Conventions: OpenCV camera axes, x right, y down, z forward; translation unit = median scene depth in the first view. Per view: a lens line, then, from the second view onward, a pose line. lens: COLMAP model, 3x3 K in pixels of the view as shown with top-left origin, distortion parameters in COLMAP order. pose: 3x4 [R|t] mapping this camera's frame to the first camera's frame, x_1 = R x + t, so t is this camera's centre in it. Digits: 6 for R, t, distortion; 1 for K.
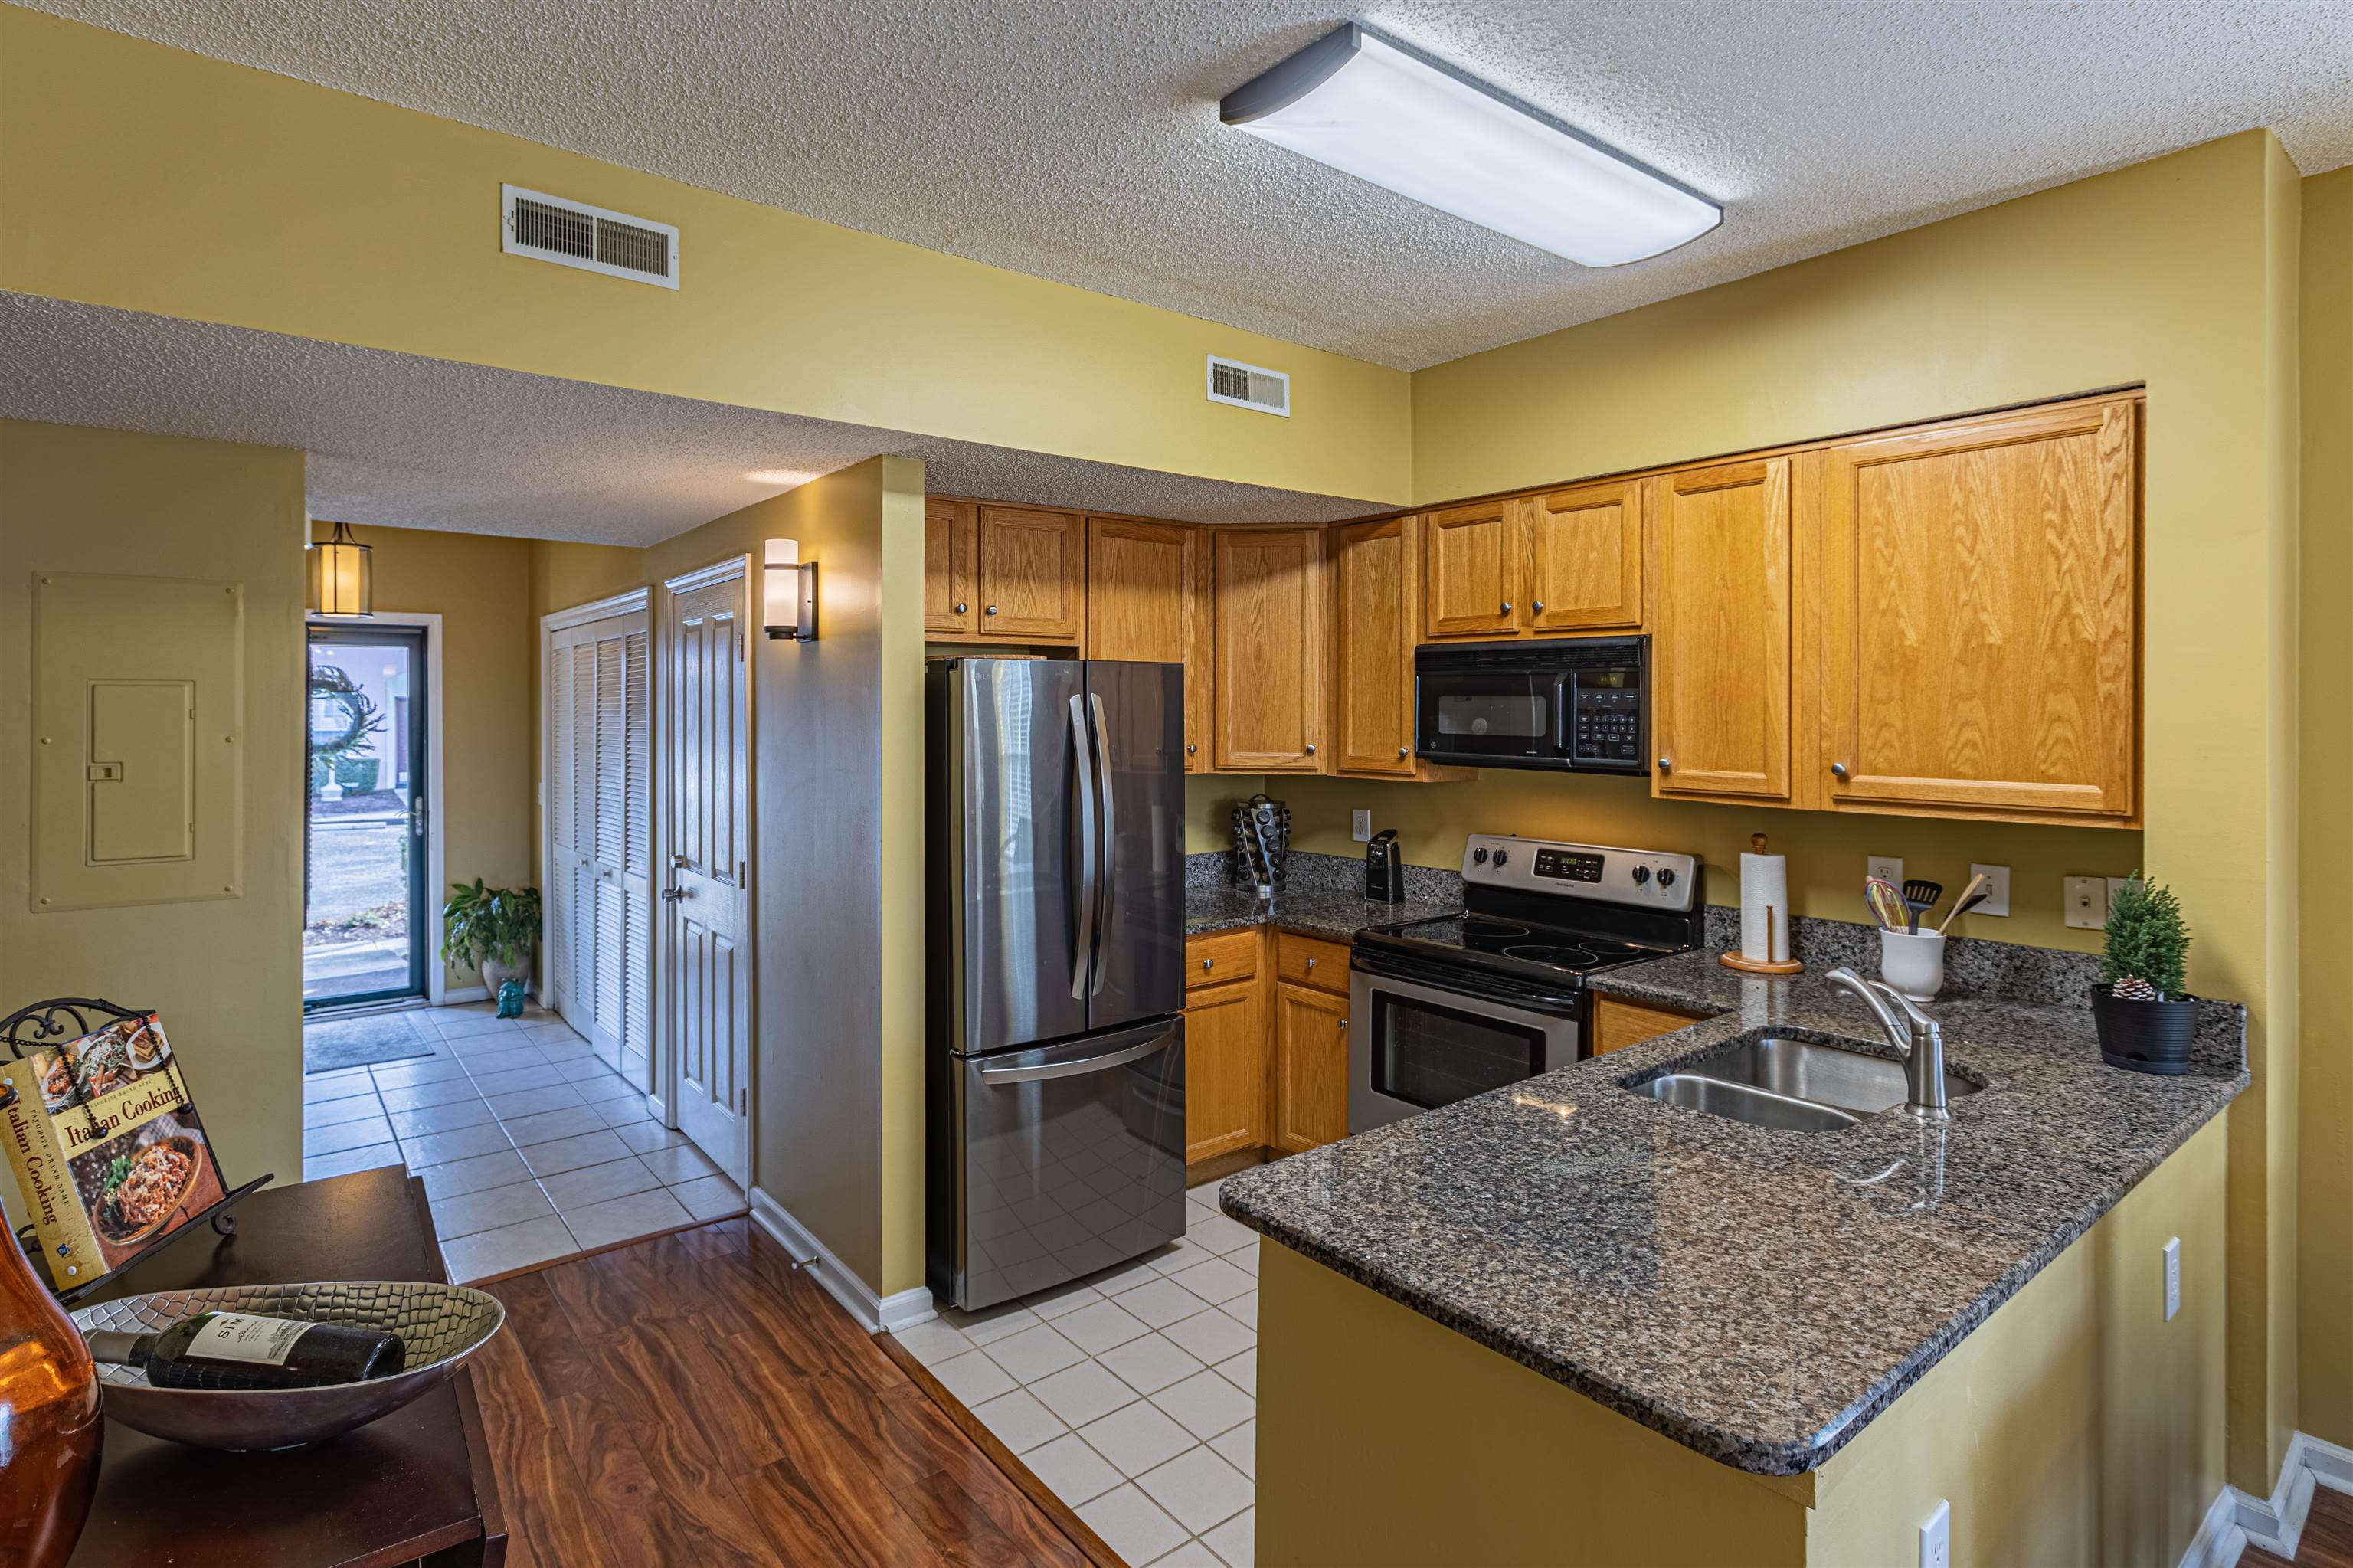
lens RADIAL K [[1149.3, 0, 1065.8], [0, 1149.3, 722.0], [0, 0, 1]] dist [-0.000224, 0.000198]
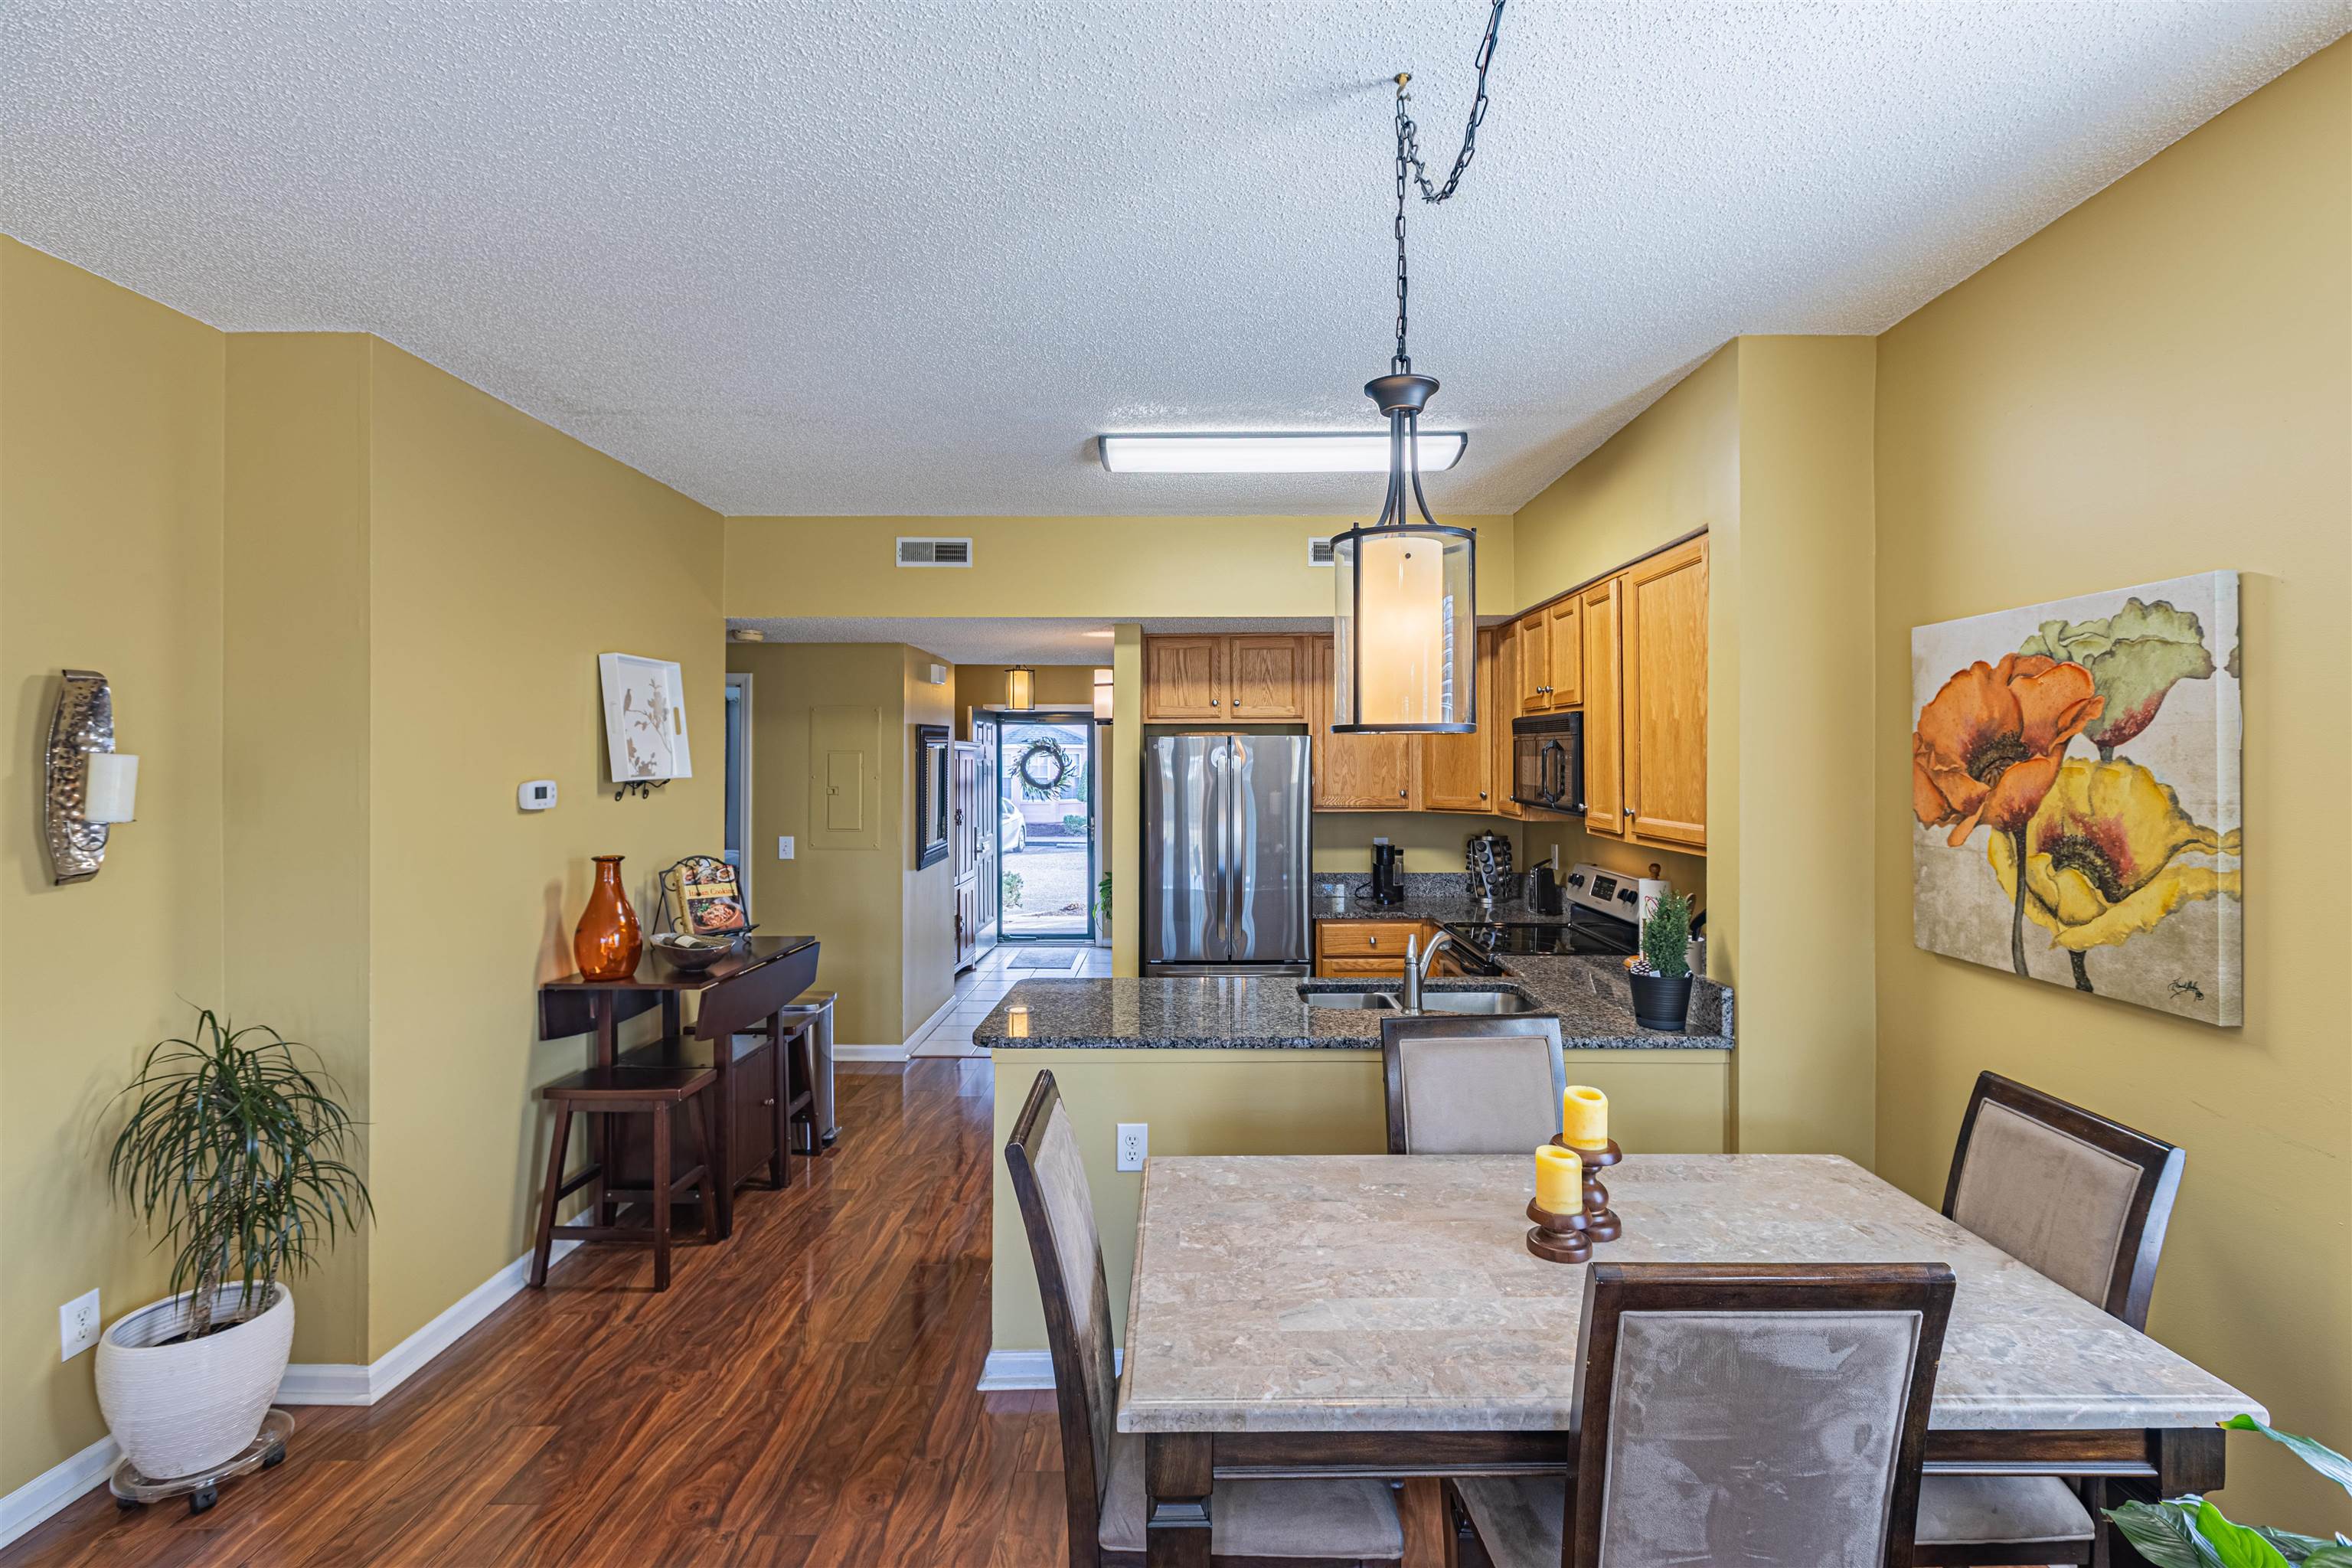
lens RADIAL K [[1067.1, 0, 1211.4], [0, 1067.1, 747.9], [0, 0, 1]] dist [-0.012205, 0.001759]
pose [[0.809938, -0.004912, -0.586494, 0.862920], [-0.010488, 0.999684, -0.022857, -0.000134], [0.586421, 0.024664, 0.809631, -0.242268]]
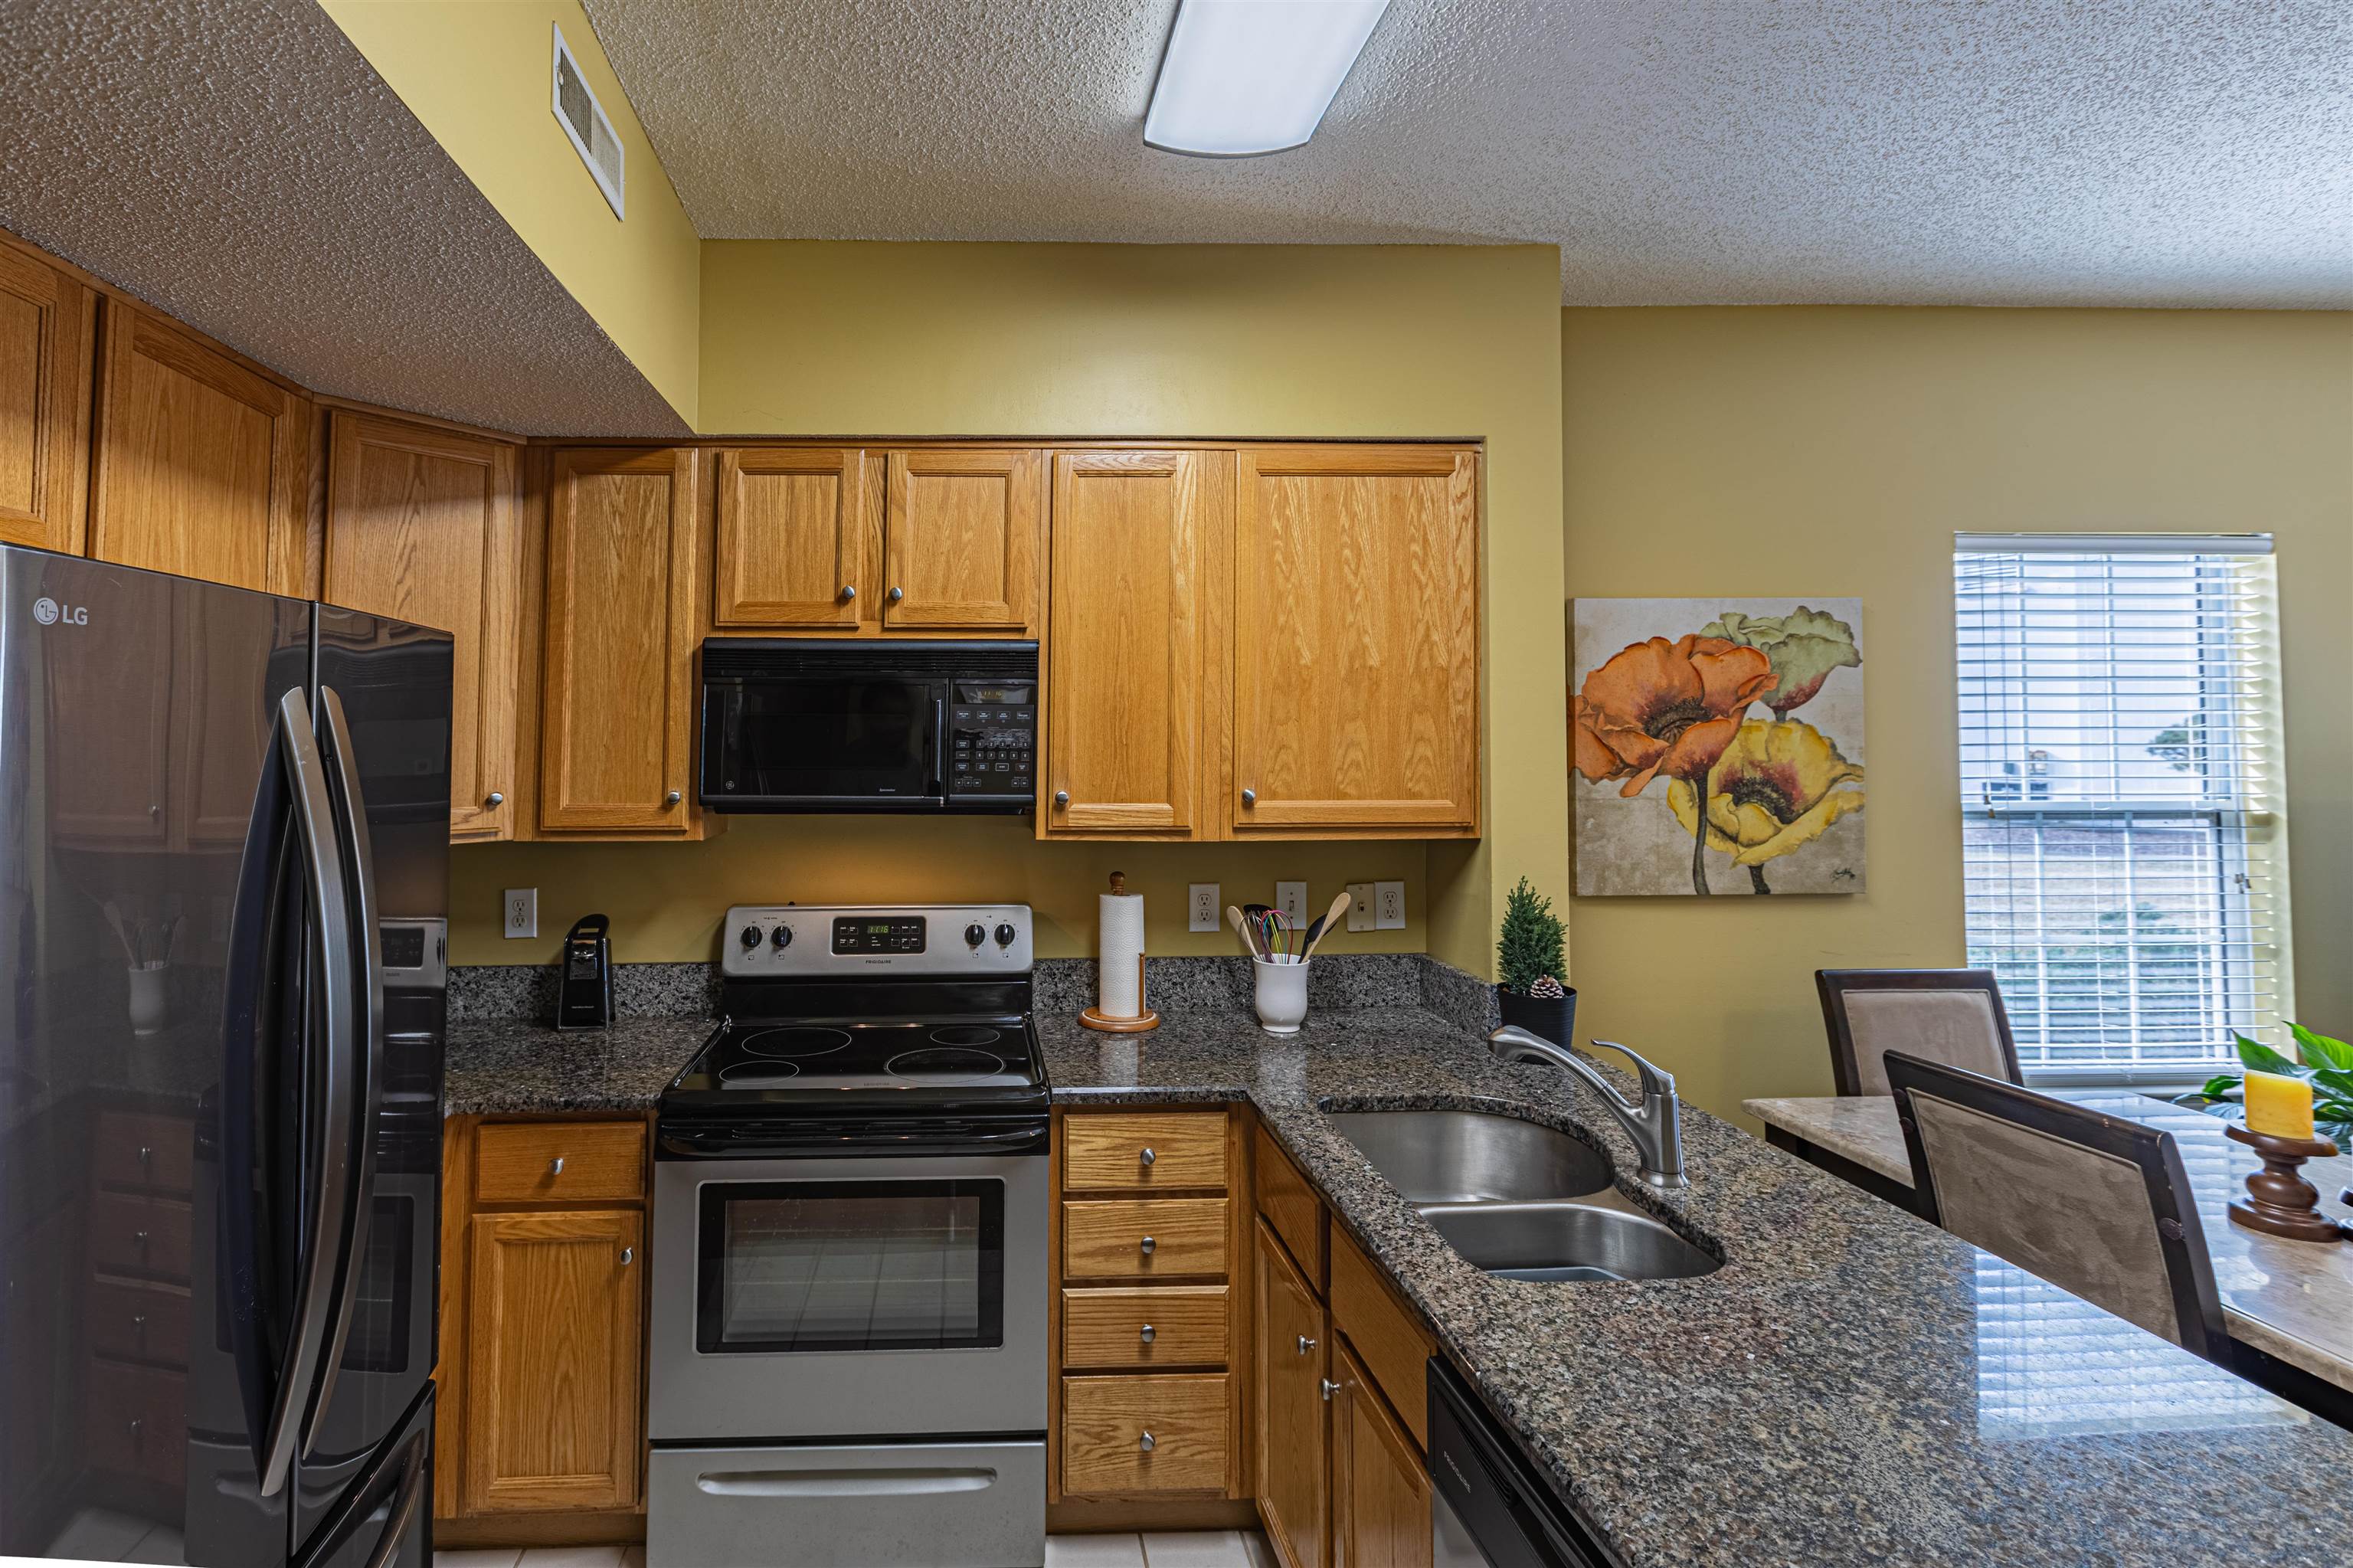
lens RADIAL K [[1149.3, 0, 1090.5], [0, 1149.3, 692.0], [0, 0, 1]] dist [-0.000224, 0.000198]
pose [[0.562800, 0.029706, 0.826059, -0.142374], [0.014318, 0.998854, -0.045675, -0.001289], [-0.826469, 0.037533, 0.561730, 0.498703]]
